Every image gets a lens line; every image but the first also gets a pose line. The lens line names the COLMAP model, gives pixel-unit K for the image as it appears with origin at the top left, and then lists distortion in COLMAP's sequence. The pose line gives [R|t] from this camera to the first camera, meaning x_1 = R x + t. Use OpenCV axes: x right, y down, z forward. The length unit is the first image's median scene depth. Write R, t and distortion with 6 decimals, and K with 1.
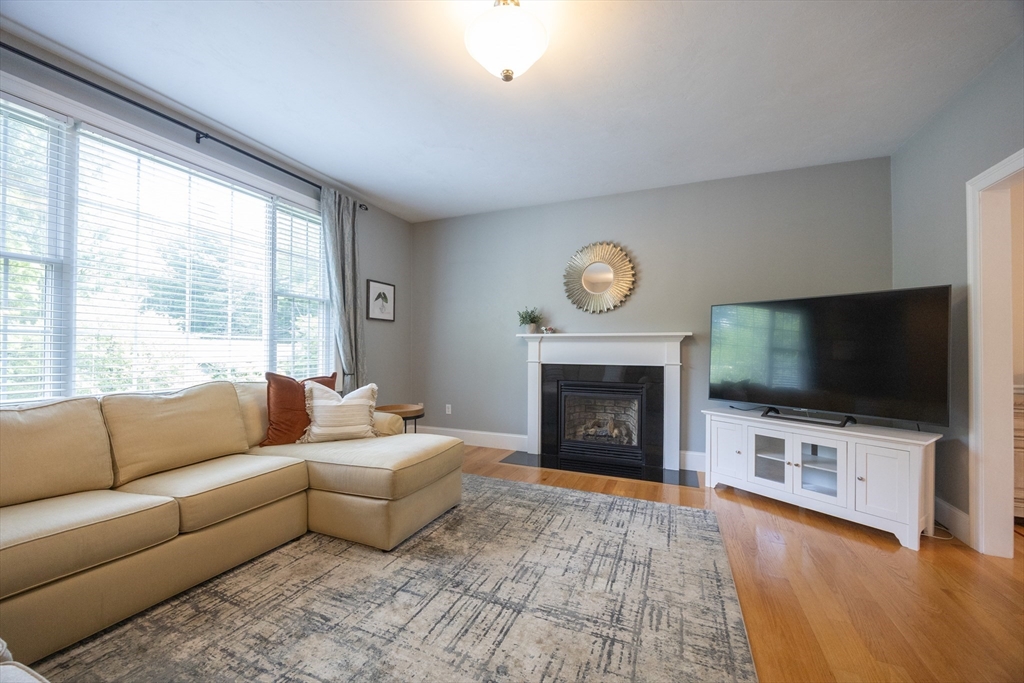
lens RADIAL K [[396.9, 0, 525.0], [0, 396.9, 349.3], [0, 0, 1]] dist [-0.009186, 0.000534]
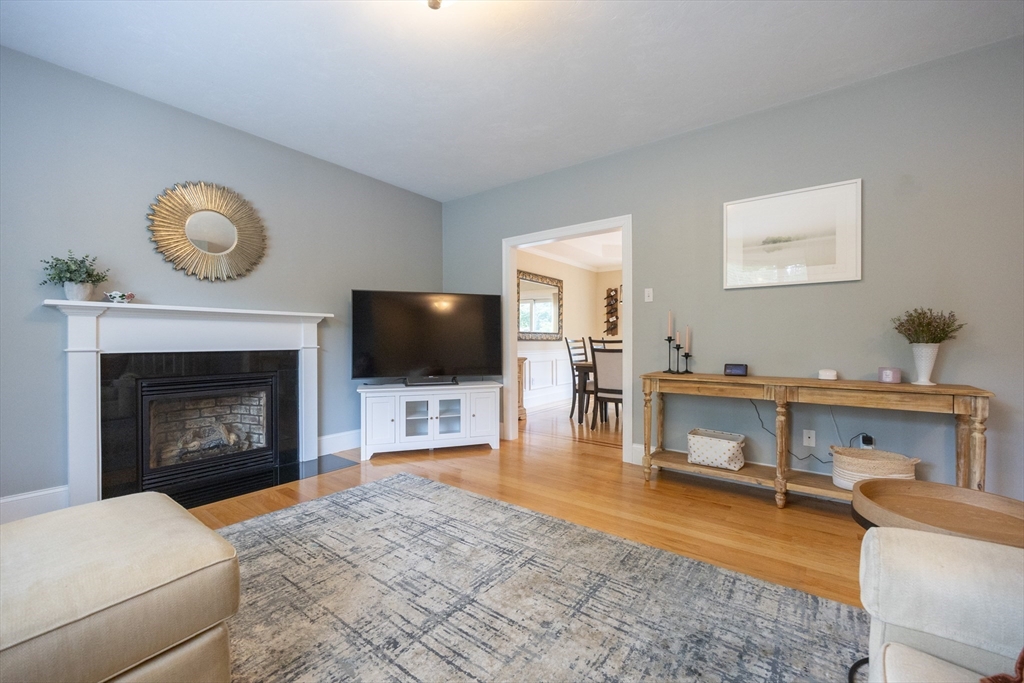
lens RADIAL K [[396.9, 0, 514.0], [0, 396.9, 342.8], [0, 0, 1]] dist [-0.009186, 0.000534]
pose [[0.267381, -0.015126, 0.963472, -0.530422], [0.002408, 0.999884, 0.015030, 0.019994], [-0.963588, -0.001699, 0.267387, 0.390065]]
